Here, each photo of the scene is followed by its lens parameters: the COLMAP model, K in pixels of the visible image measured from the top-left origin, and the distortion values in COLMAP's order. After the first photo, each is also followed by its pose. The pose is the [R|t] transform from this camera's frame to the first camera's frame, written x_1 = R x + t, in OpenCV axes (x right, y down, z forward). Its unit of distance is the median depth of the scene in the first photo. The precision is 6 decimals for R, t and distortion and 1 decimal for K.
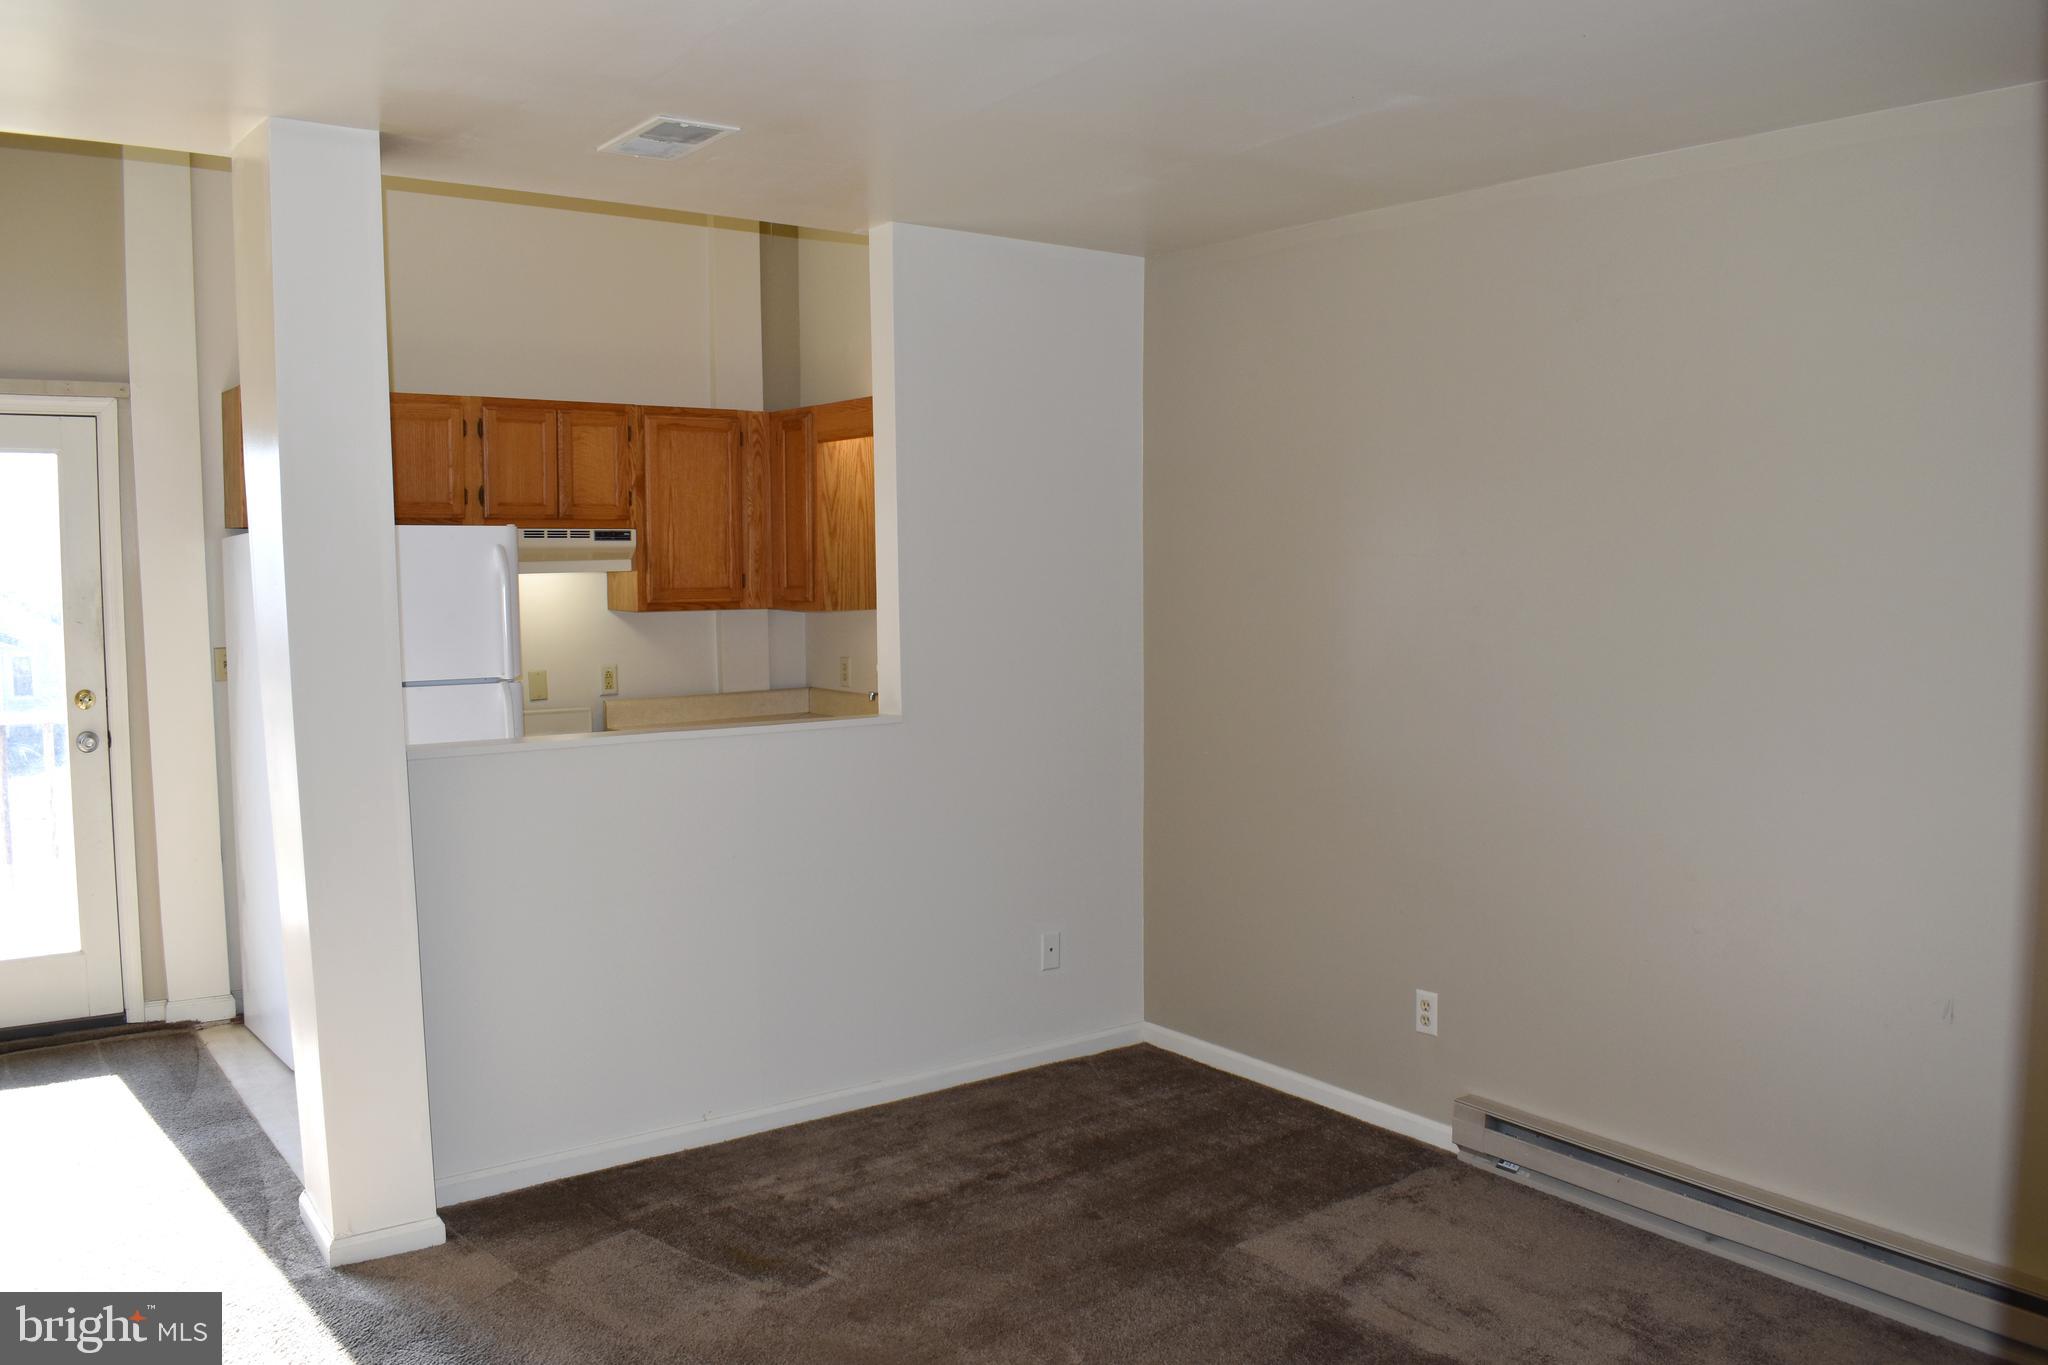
lens RADIAL K [[1591.0, 0, 1024.0], [0, 1591.0, 682.5], [0, 0, 1]] dist [-0.089935, 0.007429]
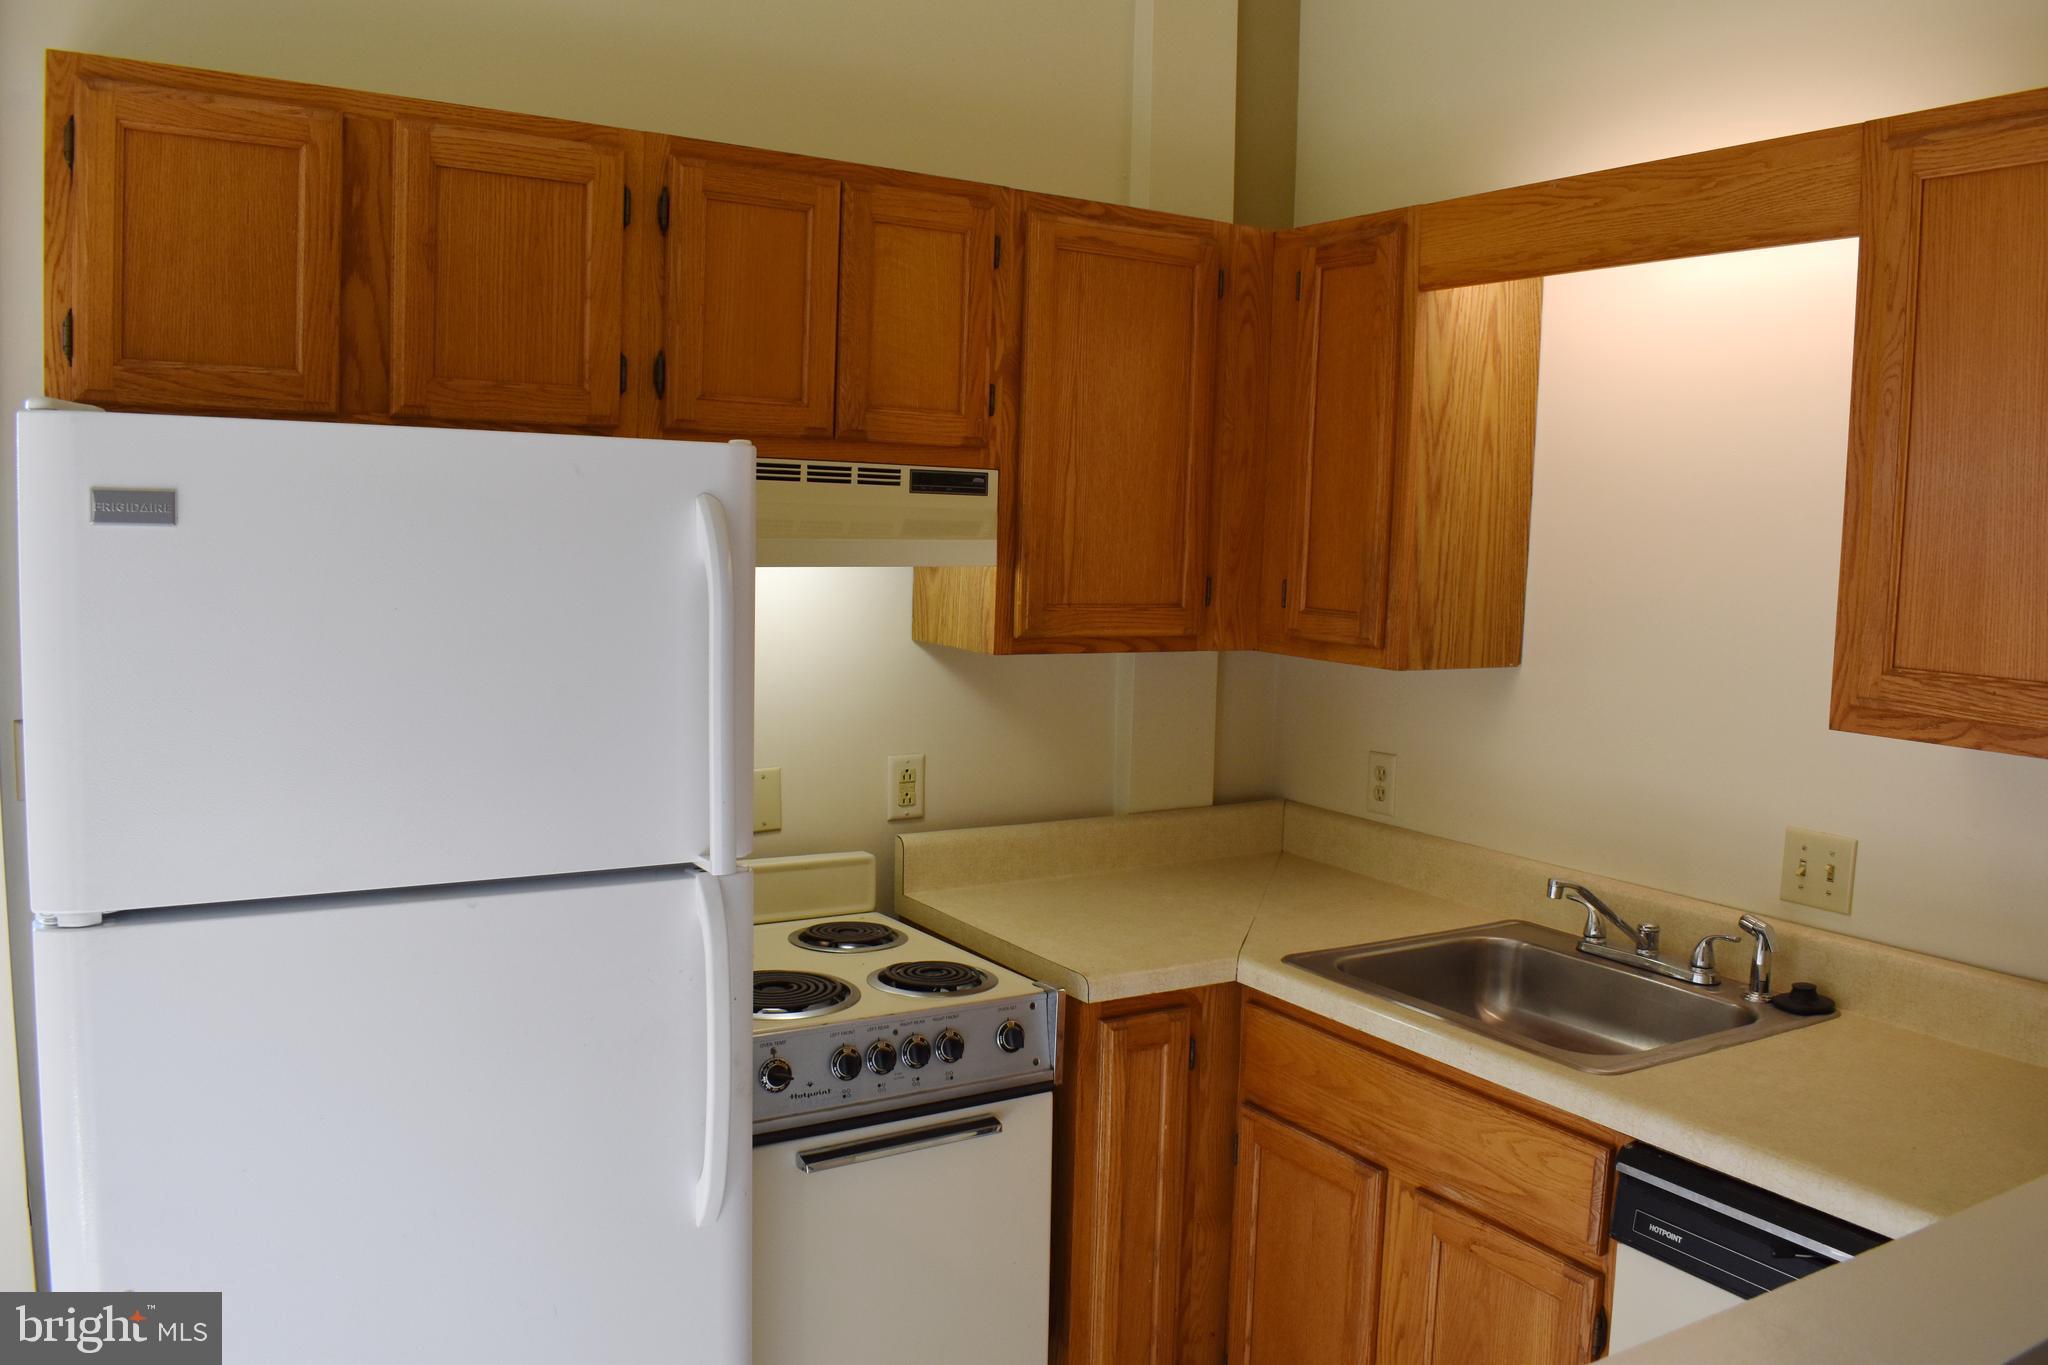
lens RADIAL K [[1591.0, 0, 1024.0], [0, 1591.0, 682.5], [0, 0, 1]] dist [-0.089935, 0.007429]
pose [[0.994733, 0.046786, -0.091199, -0.196702], [-0.044543, 0.998657, 0.026471, -0.049982], [0.092315, -0.022270, 0.995481, 0.560624]]
